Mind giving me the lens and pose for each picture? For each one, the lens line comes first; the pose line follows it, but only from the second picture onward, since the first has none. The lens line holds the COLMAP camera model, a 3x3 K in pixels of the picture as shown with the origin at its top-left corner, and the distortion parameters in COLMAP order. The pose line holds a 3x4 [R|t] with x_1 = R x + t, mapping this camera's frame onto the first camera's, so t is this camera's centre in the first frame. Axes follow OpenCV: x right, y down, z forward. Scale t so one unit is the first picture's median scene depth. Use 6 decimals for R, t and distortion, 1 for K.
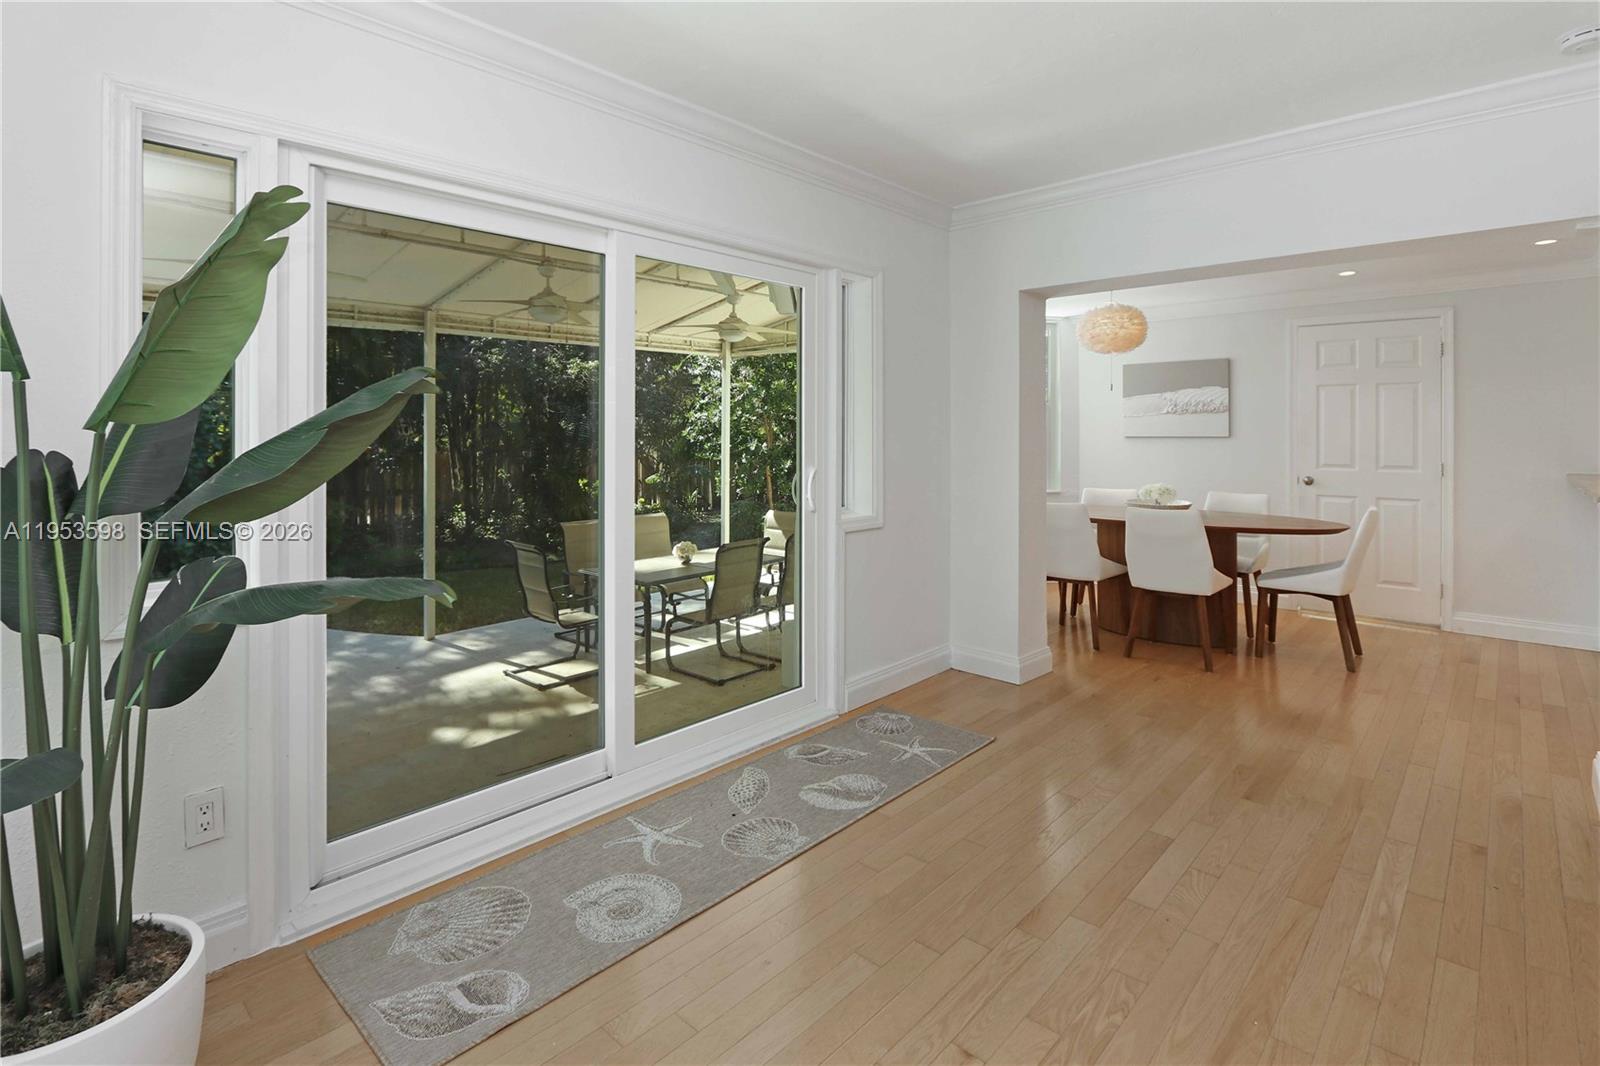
lens RADIAL K [[766.5, 0, 802.7], [0, 766.5, 441.8], [0, 0, 1]] dist [-0.020724, 0.002841]
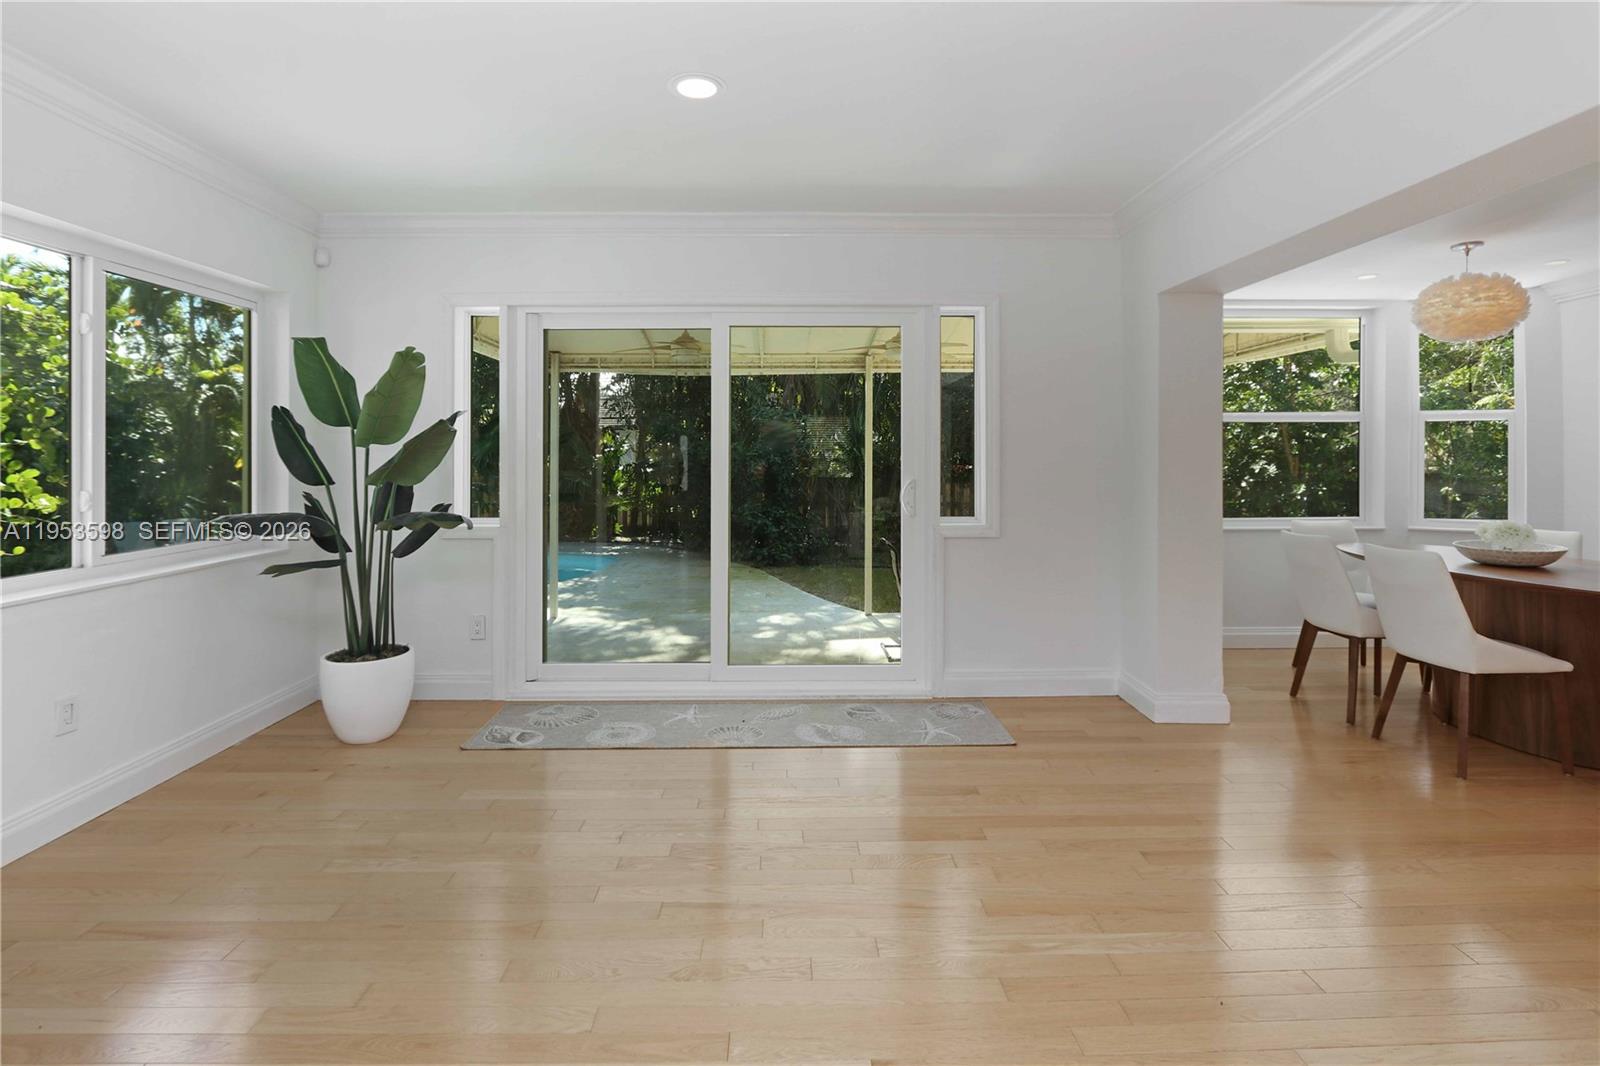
lens RADIAL K [[766.5, 0, 816.0], [0, 766.5, 457.1], [0, 0, 1]] dist [-0.020724, 0.002841]
pose [[0.708833, 0.001756, -0.705374, 0.420081], [-0.008427, 0.999947, -0.005979, 0.006069], [0.705326, 0.010182, 0.708810, 0.040734]]
